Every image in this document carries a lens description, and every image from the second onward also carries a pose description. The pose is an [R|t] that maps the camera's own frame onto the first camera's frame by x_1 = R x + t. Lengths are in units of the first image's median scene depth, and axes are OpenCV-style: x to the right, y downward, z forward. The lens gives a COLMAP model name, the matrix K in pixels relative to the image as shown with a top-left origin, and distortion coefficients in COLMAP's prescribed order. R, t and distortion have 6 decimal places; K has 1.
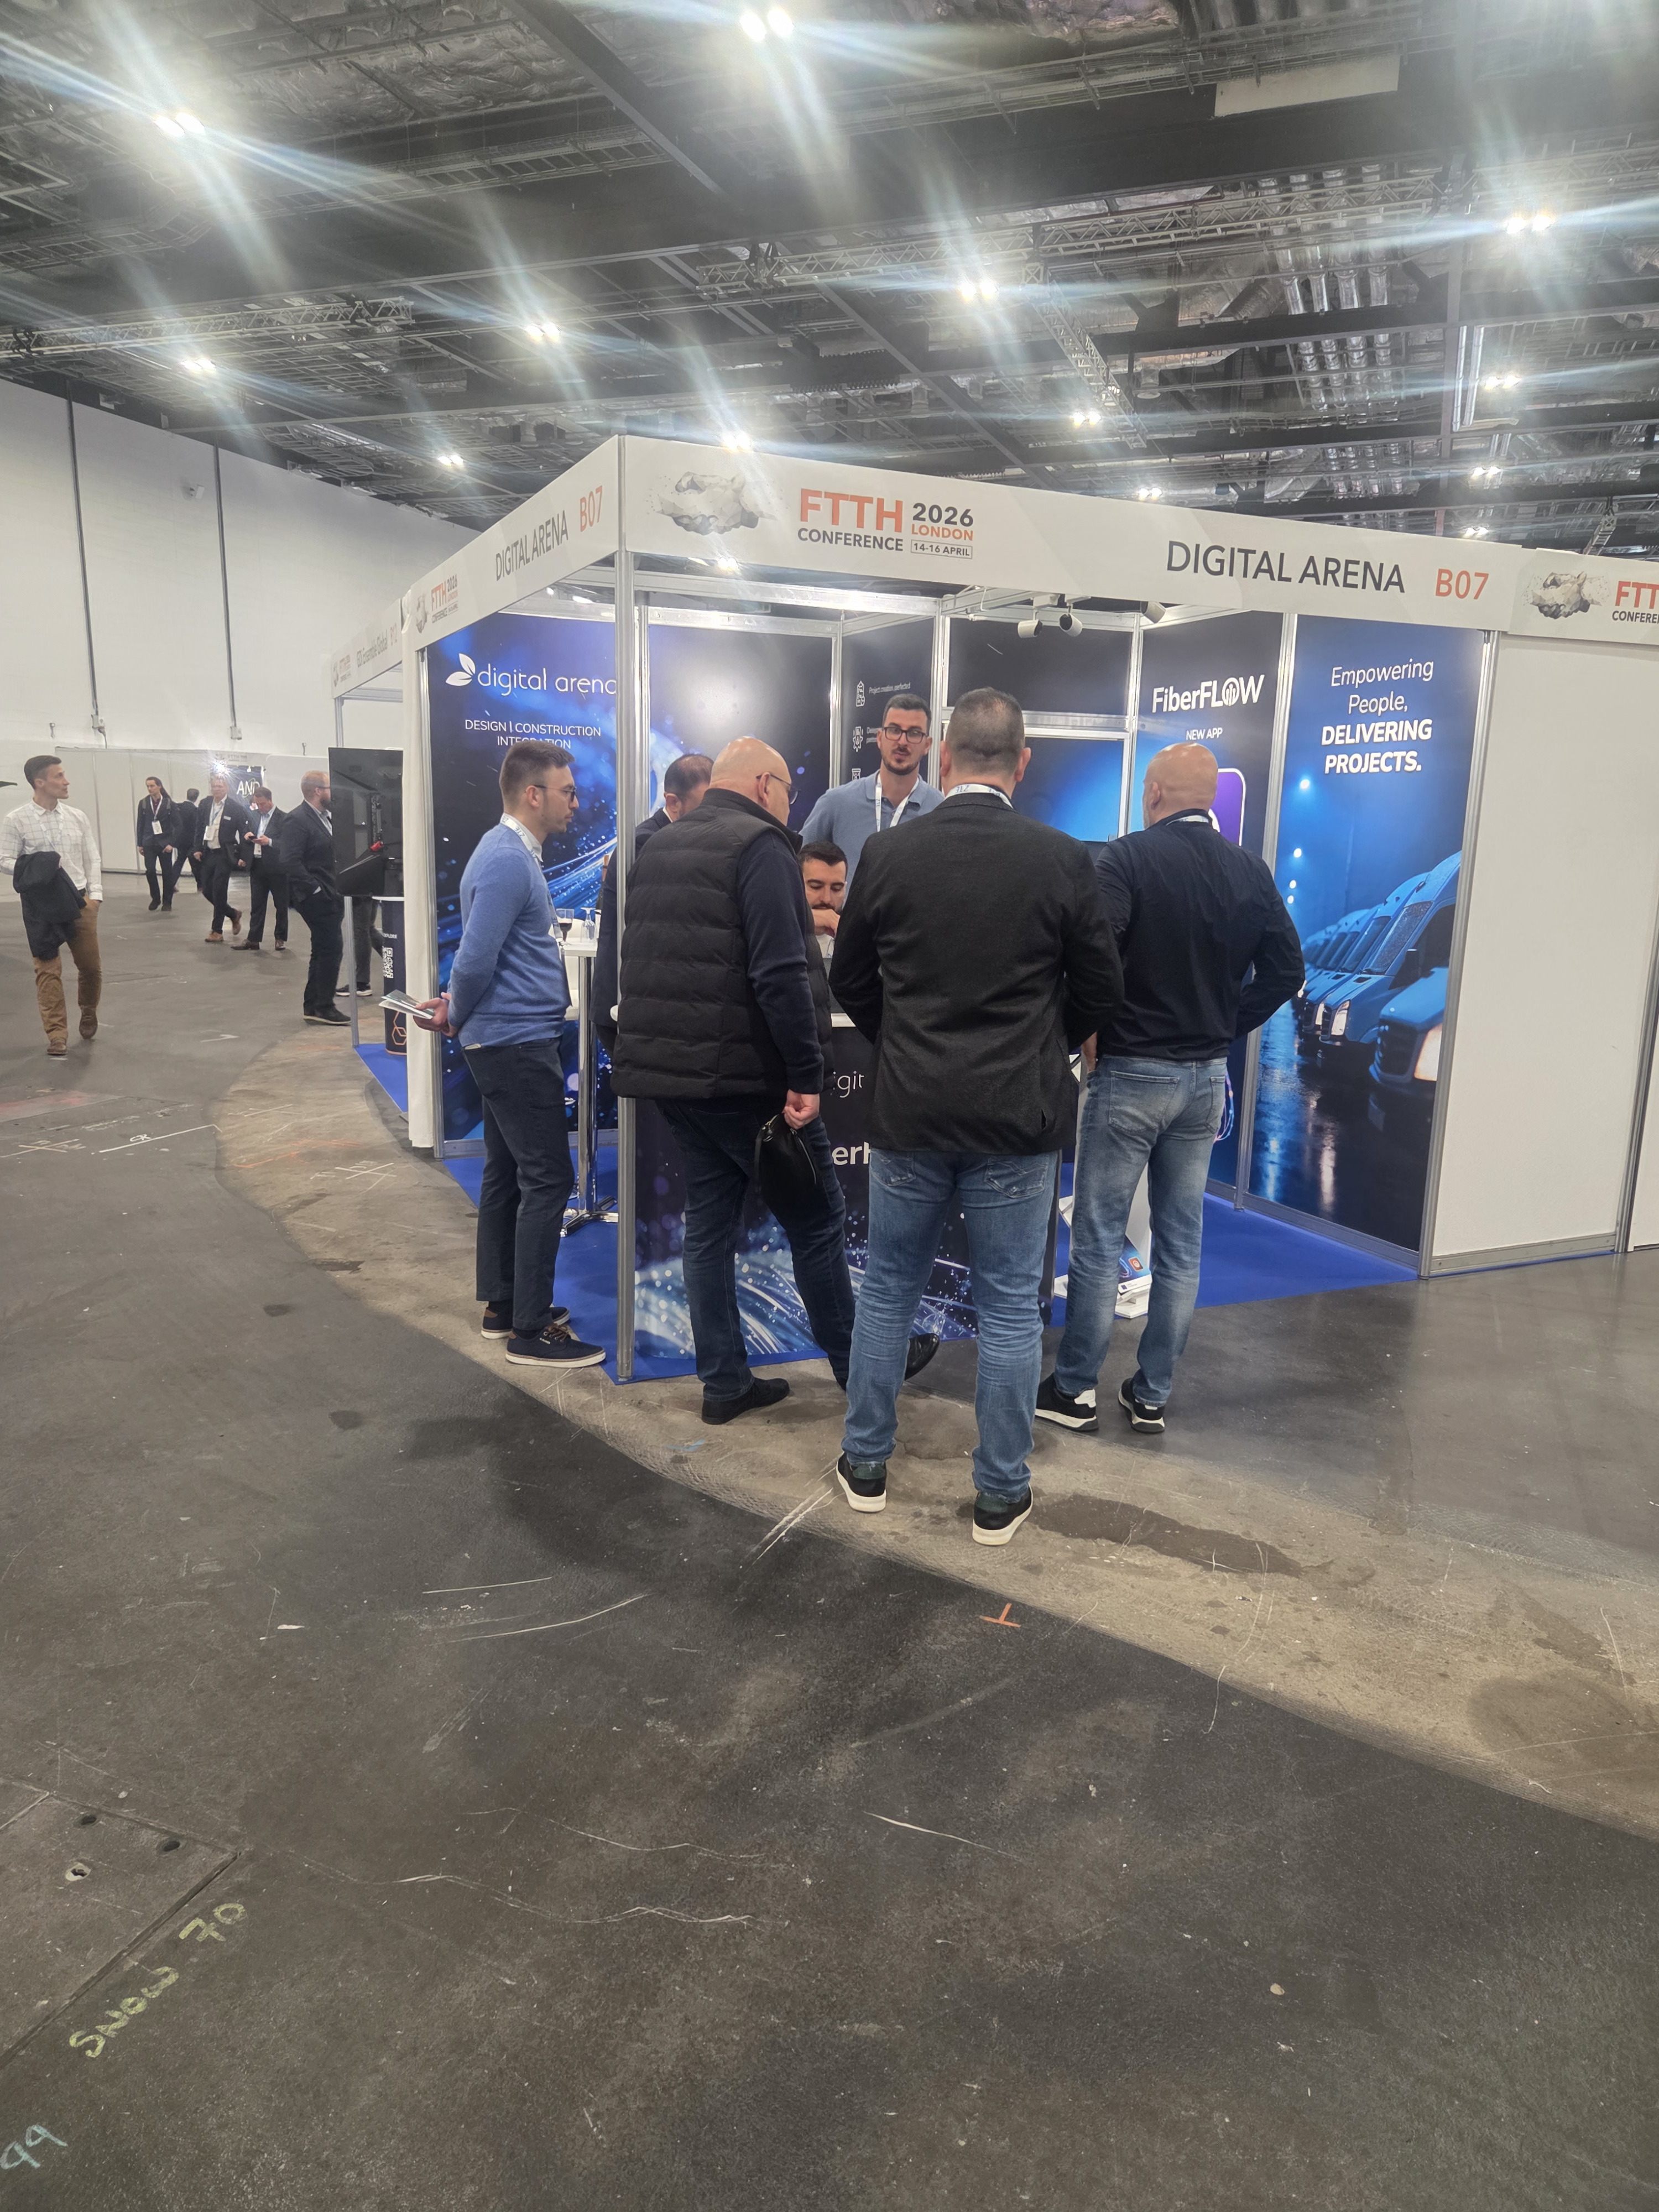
lens RADIAL K [[1515.9, 0, 819.1], [0, 1515.9, 1111.8], [0, 0, 1]] dist [0.067475, -0.038280]
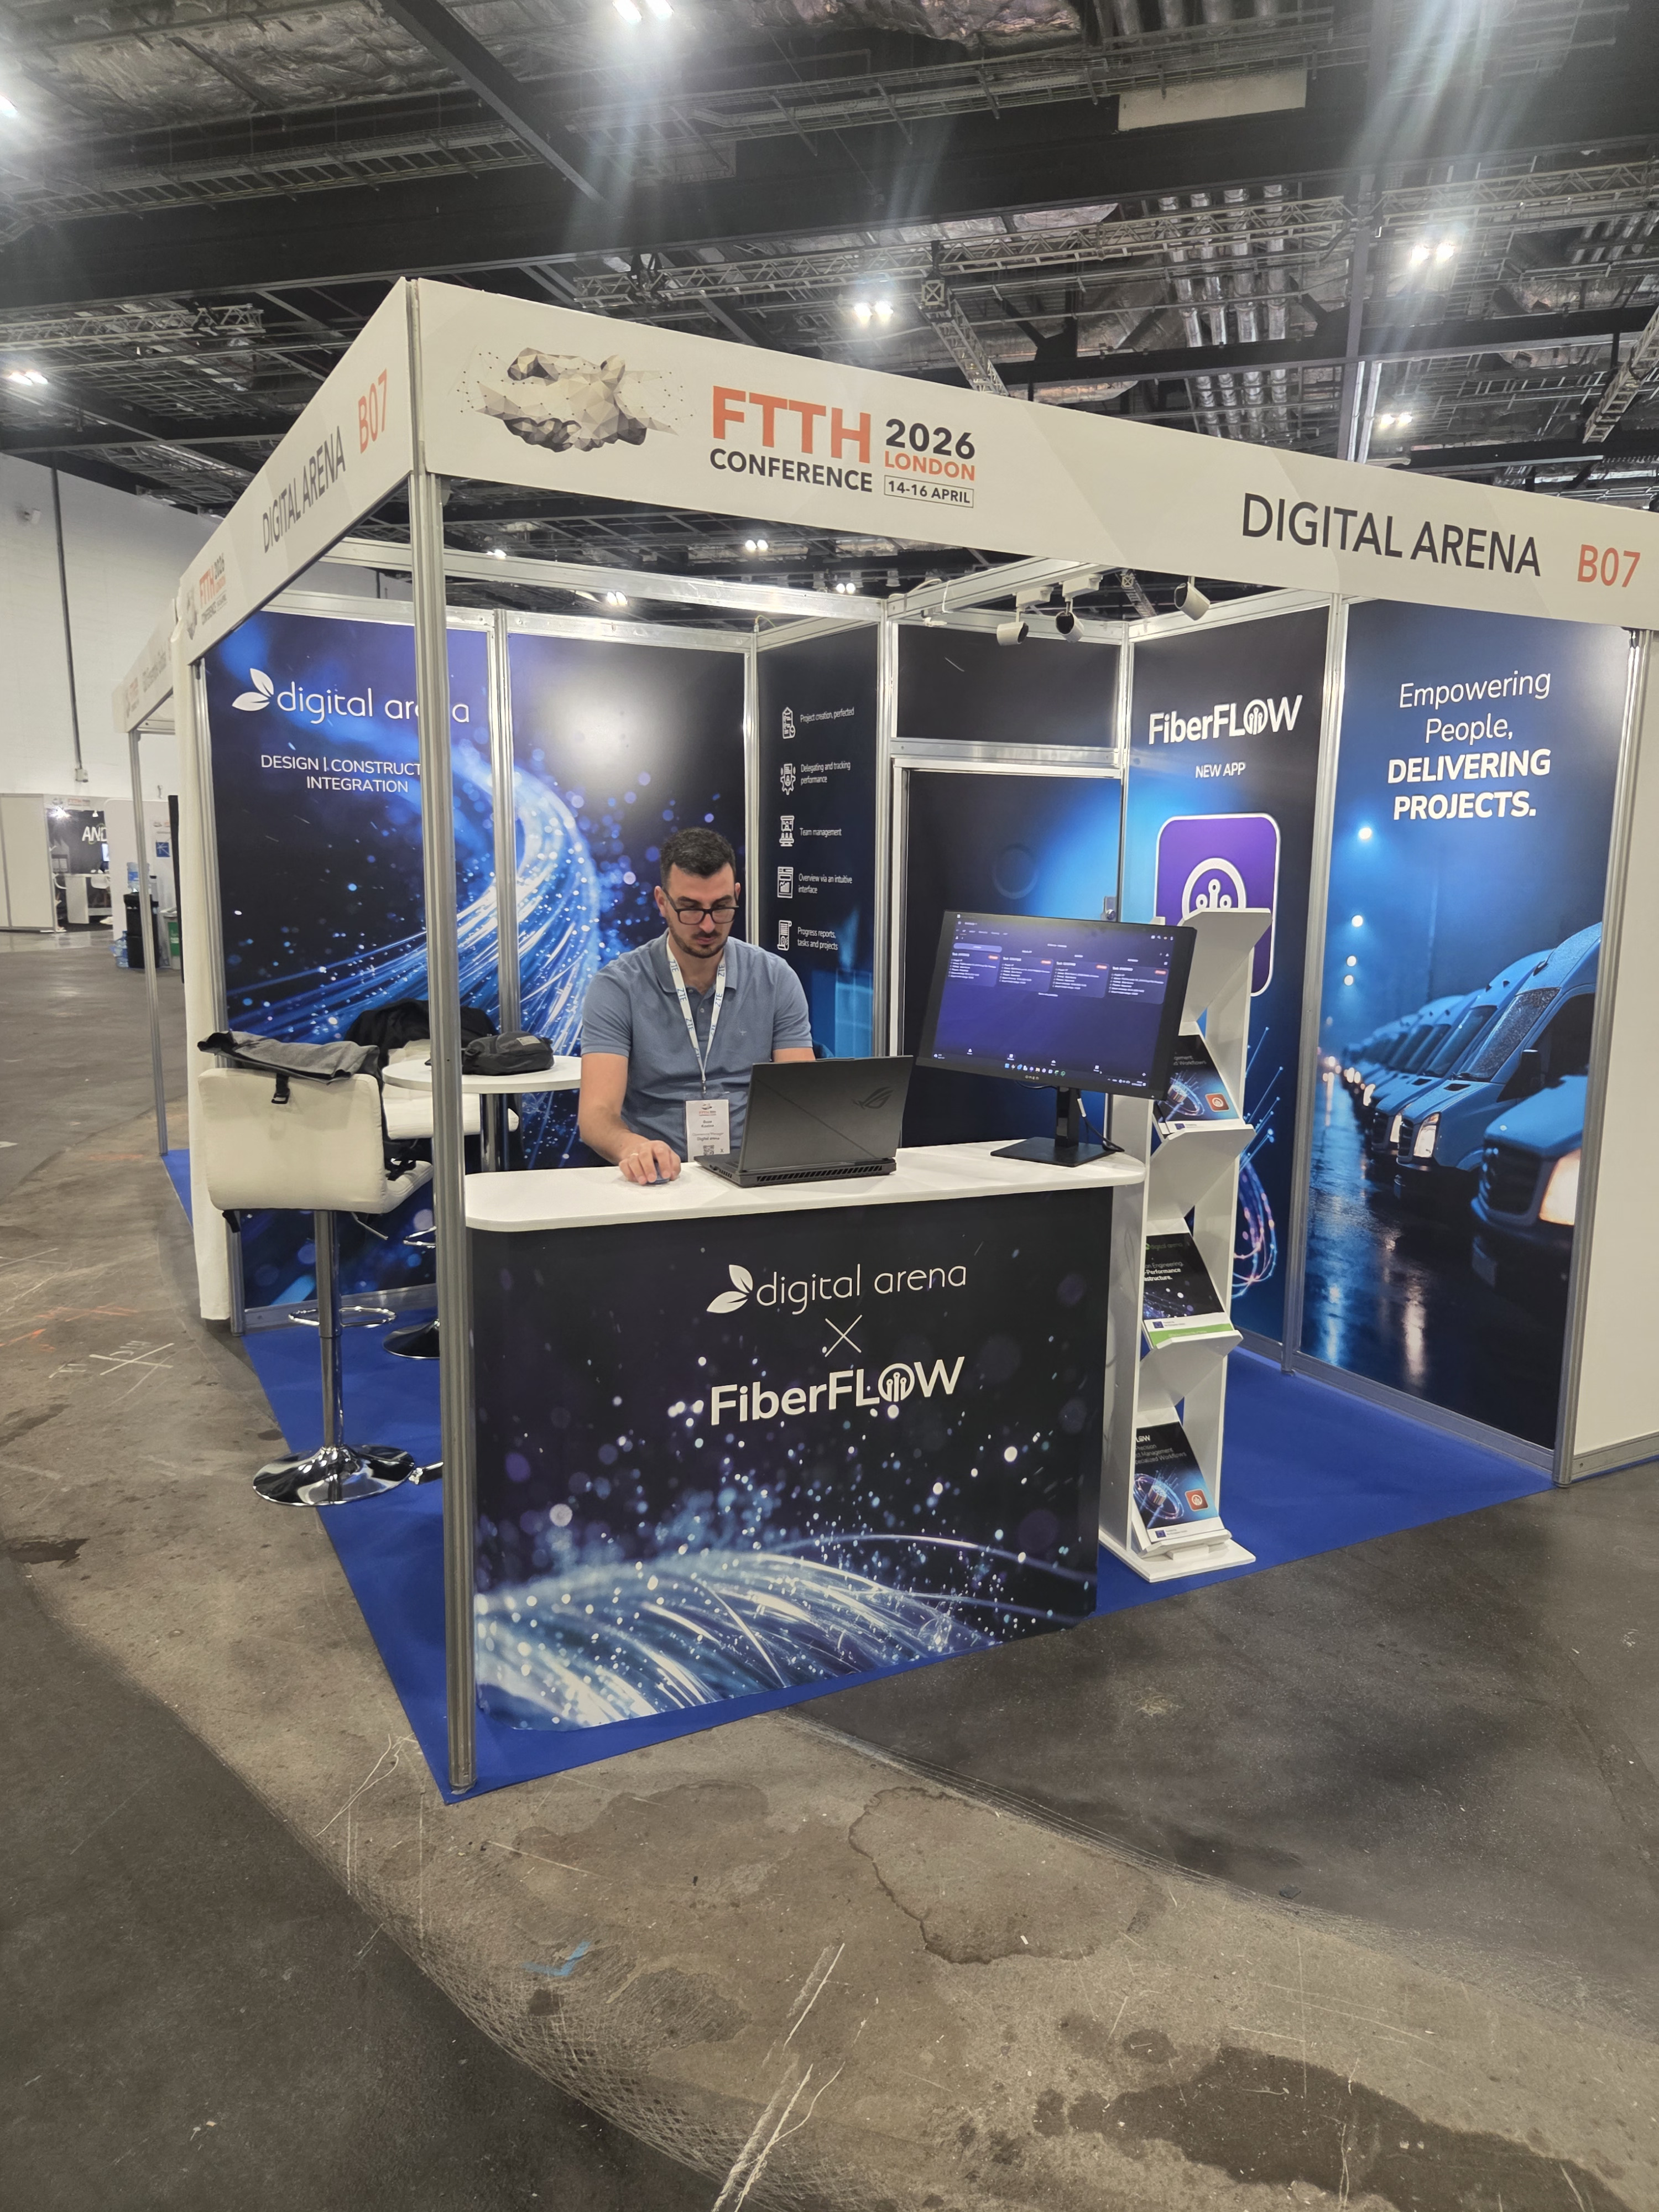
lens RADIAL K [[1515.9, 0, 851.4], [0, 1515.9, 1095.8], [0, 0, 1]] dist [0.067475, -0.038280]
pose [[0.996137, -0.024166, 0.084426, -0.009509], [0.027014, 0.999098, -0.032750, -0.056010], [-0.083558, 0.034904, 0.995891, 0.226719]]
